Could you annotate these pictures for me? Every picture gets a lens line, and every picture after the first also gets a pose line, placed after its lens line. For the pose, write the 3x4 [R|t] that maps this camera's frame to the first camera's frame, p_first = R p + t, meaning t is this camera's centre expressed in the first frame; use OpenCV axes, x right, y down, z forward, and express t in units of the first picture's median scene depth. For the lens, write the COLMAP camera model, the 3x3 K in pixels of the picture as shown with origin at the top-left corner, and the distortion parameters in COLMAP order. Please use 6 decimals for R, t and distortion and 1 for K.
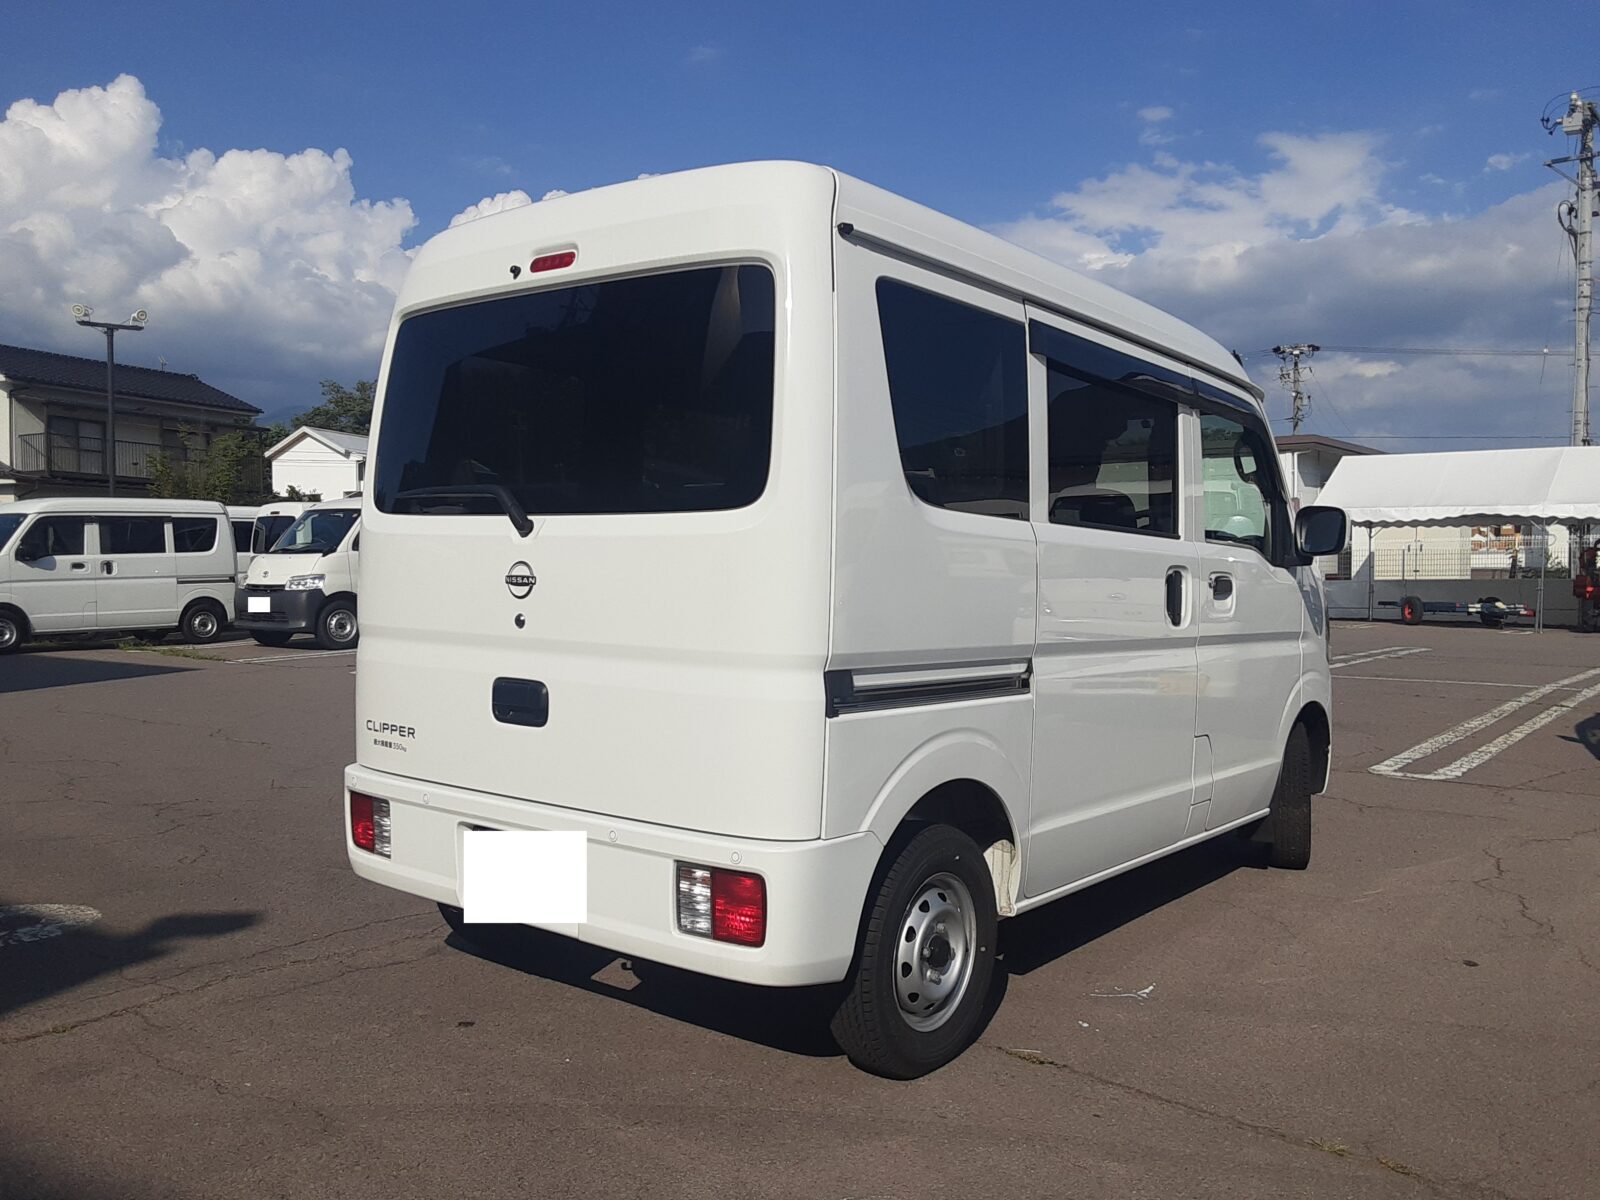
lens RADIAL K [[1301.4, 0, 796.1], [0, 1301.4, 602.9], [0, 0, 1]] dist [0.064698, -0.087519]
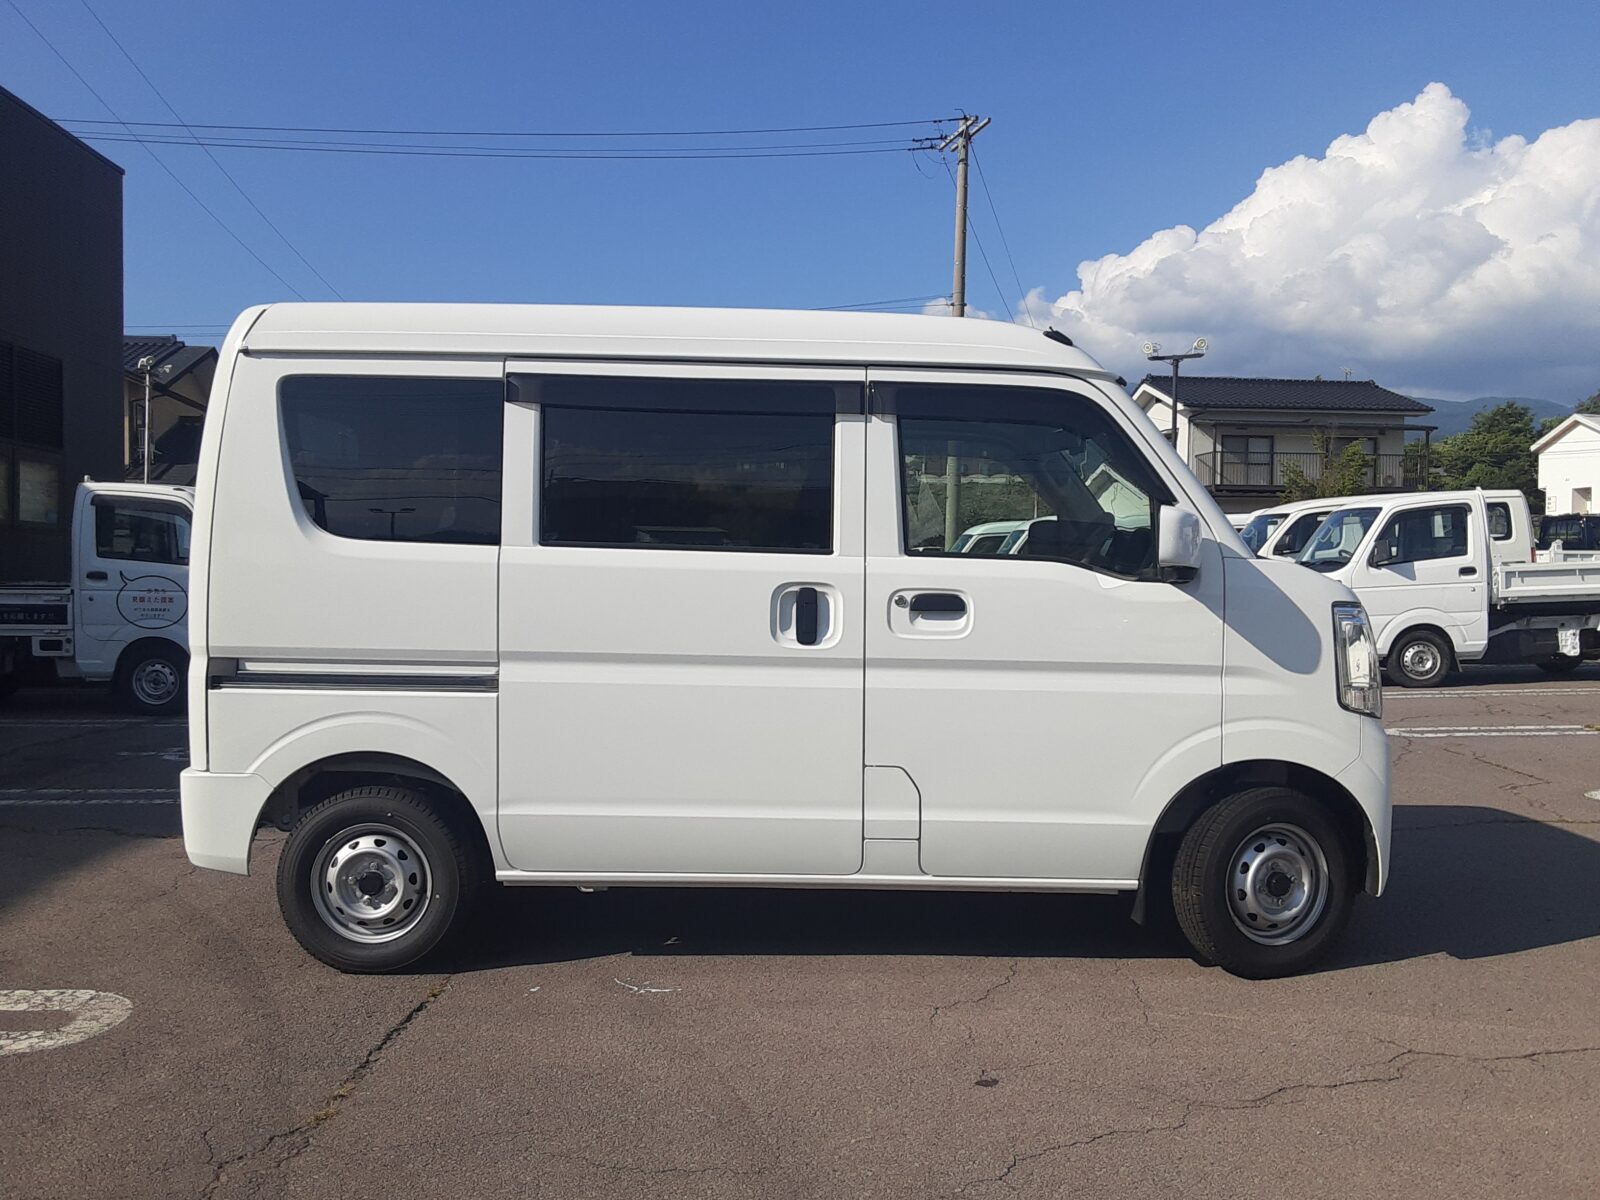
lens RADIAL K [[1301.4, 0, 803.4], [0, 1301.4, 597.4], [0, 0, 1]] dist [0.064698, -0.087519]
pose [[0.606645, 0.013086, -0.794865, 1.199945], [-0.016804, 0.999852, 0.003635, -0.023901], [0.794795, 0.011152, 0.606775, 0.473265]]
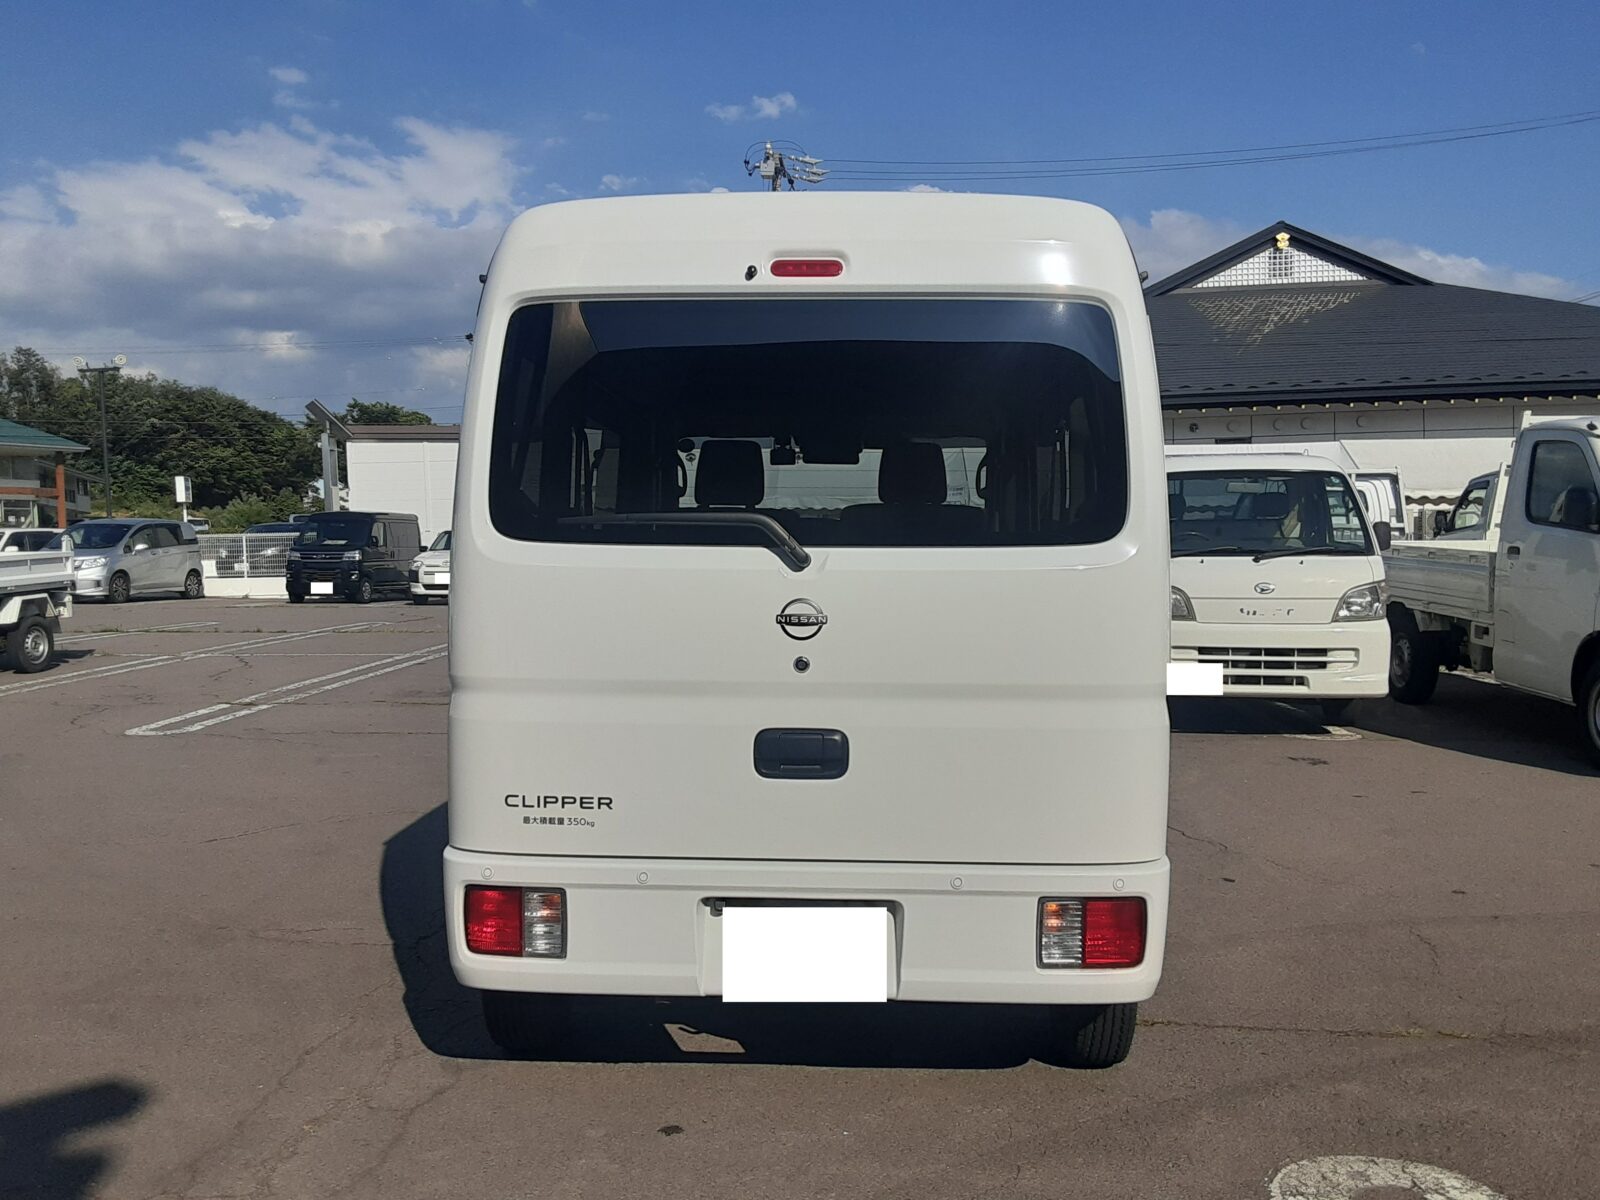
lens RADIAL K [[1301.4, 0, 785.6], [0, 1301.4, 599.7], [0, 0, 1]] dist [0.064698, -0.087519]
pose [[0.816561, -0.036513, 0.576104, -0.629615], [0.028247, 0.999329, 0.023299, -0.044678], [-0.576568, -0.002752, 0.817045, 0.229355]]
